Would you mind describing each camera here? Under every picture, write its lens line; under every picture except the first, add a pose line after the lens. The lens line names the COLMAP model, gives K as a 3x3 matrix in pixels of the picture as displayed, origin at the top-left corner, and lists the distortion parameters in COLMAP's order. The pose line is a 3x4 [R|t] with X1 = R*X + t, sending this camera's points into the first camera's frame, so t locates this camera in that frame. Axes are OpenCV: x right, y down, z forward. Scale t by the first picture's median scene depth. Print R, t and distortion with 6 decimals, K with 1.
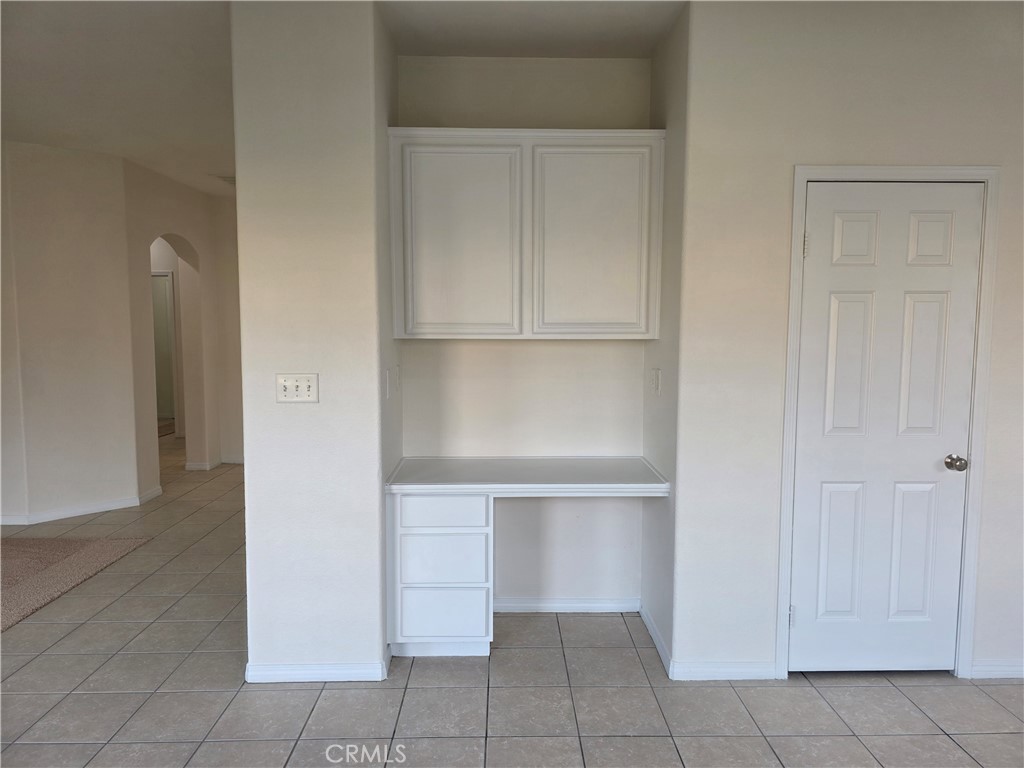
lens RADIAL K [[685.0, 0, 512.9], [0, 685.0, 387.7], [0, 0, 1]] dist [0.065727, -0.056450]
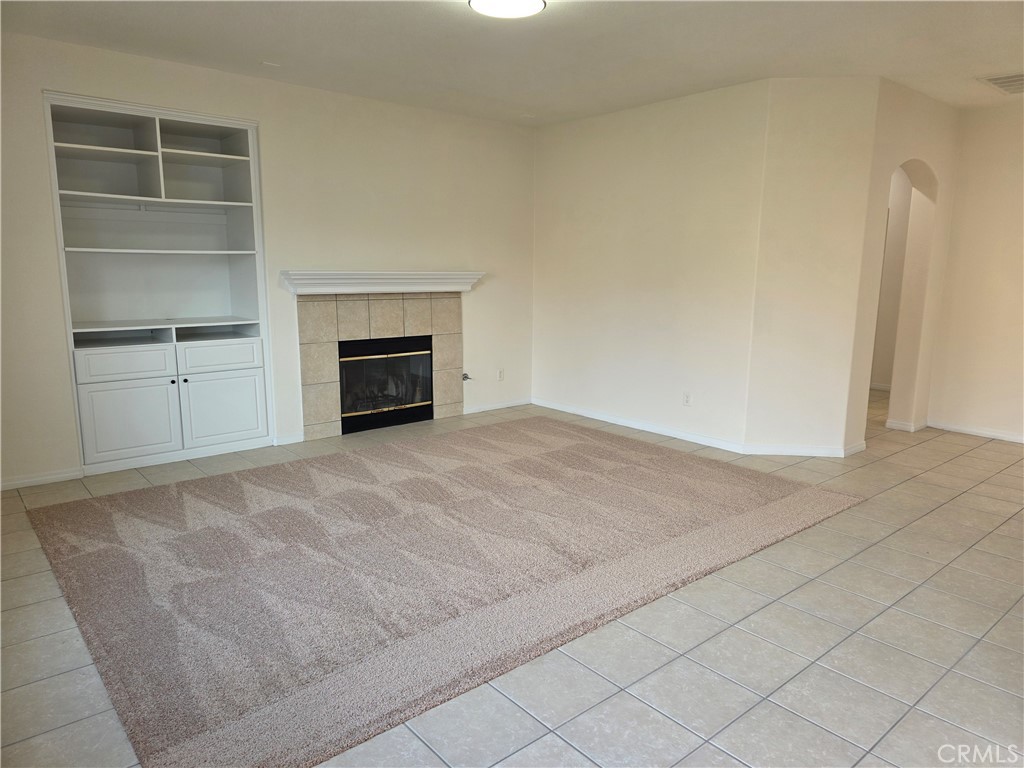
lens RADIAL K [[685.0, 0, 525.7], [0, 685.0, 378.6], [0, 0, 1]] dist [0.065727, -0.056450]
pose [[0.649270, 0.130349, -0.749305, -0.150922], [-0.083023, 0.991463, 0.100536, 0.005832], [0.756013, -0.003066, 0.654549, 0.073126]]
